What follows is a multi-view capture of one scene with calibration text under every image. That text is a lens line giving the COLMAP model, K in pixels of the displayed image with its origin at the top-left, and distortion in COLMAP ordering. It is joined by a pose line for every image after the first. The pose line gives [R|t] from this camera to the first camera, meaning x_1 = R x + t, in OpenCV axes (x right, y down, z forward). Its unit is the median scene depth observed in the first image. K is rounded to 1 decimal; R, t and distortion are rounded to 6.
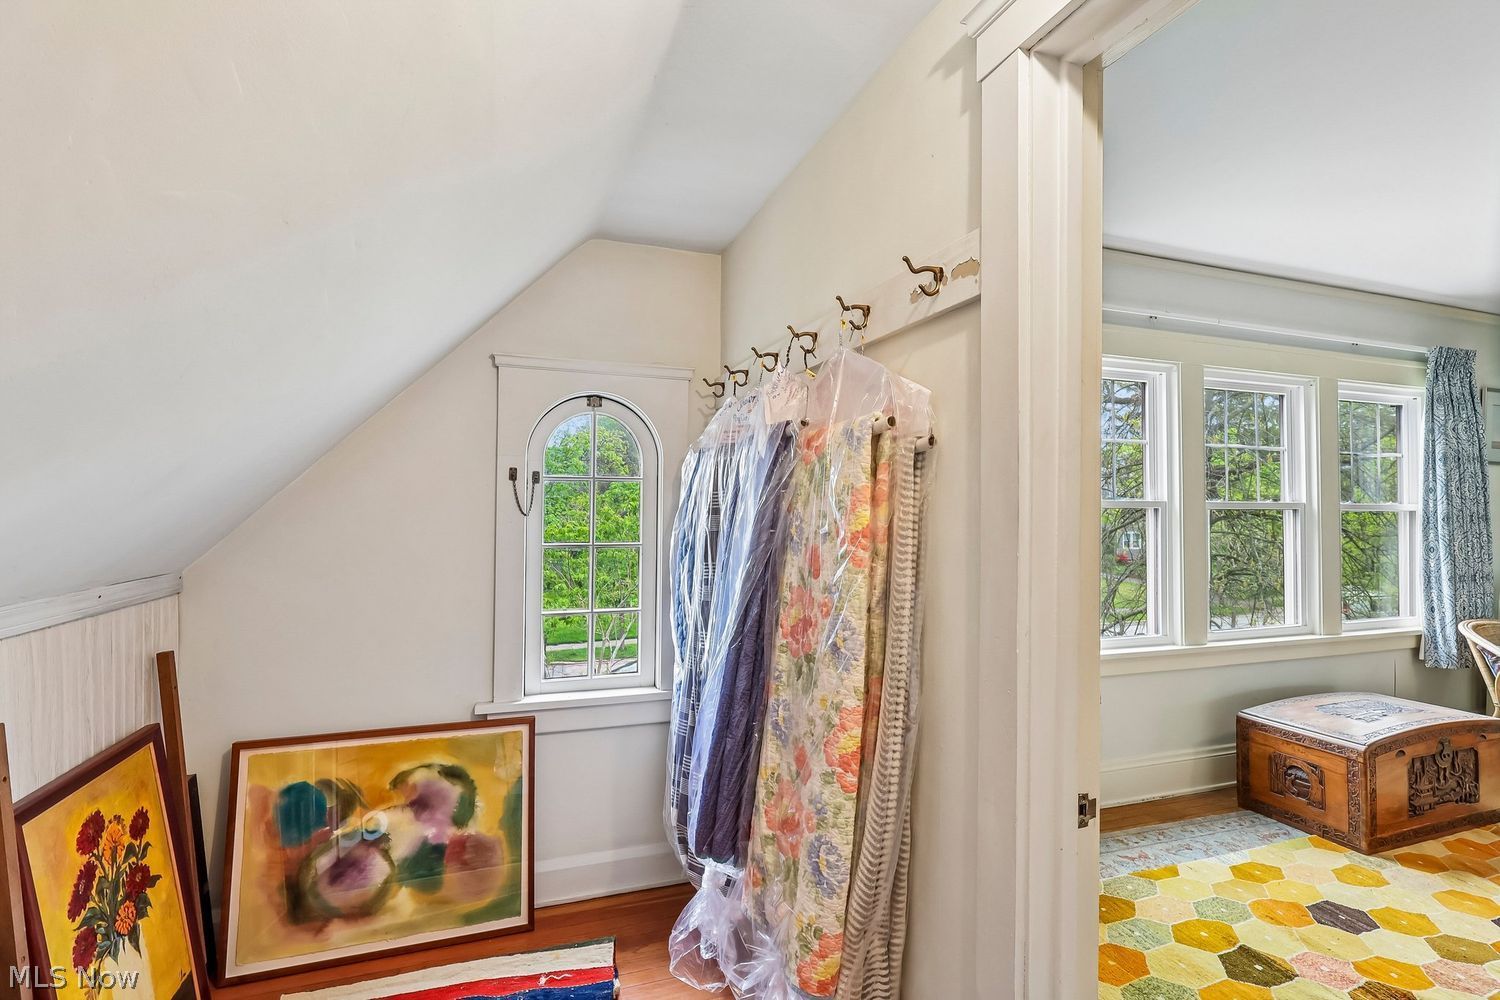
lens RADIAL K [[701.3, 0, 745.0], [0, 701.3, 499.0], [0, 0, 1]] dist [-0.002672, 0.000456]
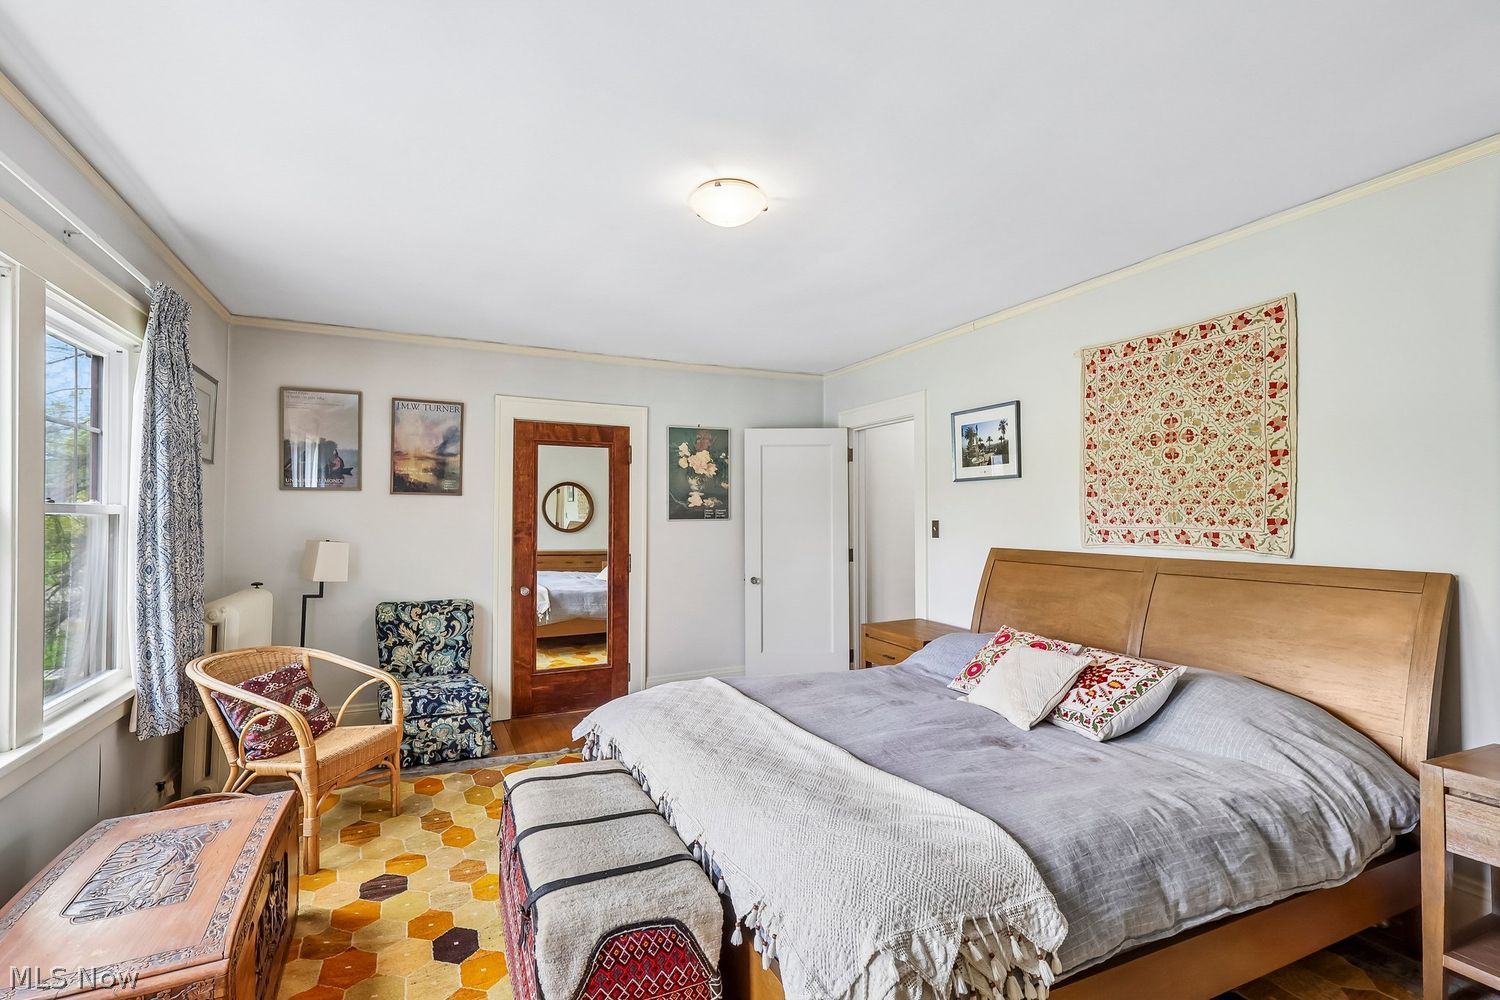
lens RADIAL K [[701.3, 0, 745.0], [0, 701.3, 499.0], [0, 0, 1]] dist [-0.002672, 0.000456]
pose [[-0.095698, 0.015510, 0.995290, 0.225780], [-0.011223, 0.999798, -0.016660, 0.006554], [-0.995347, -0.012764, -0.095504, 0.474724]]
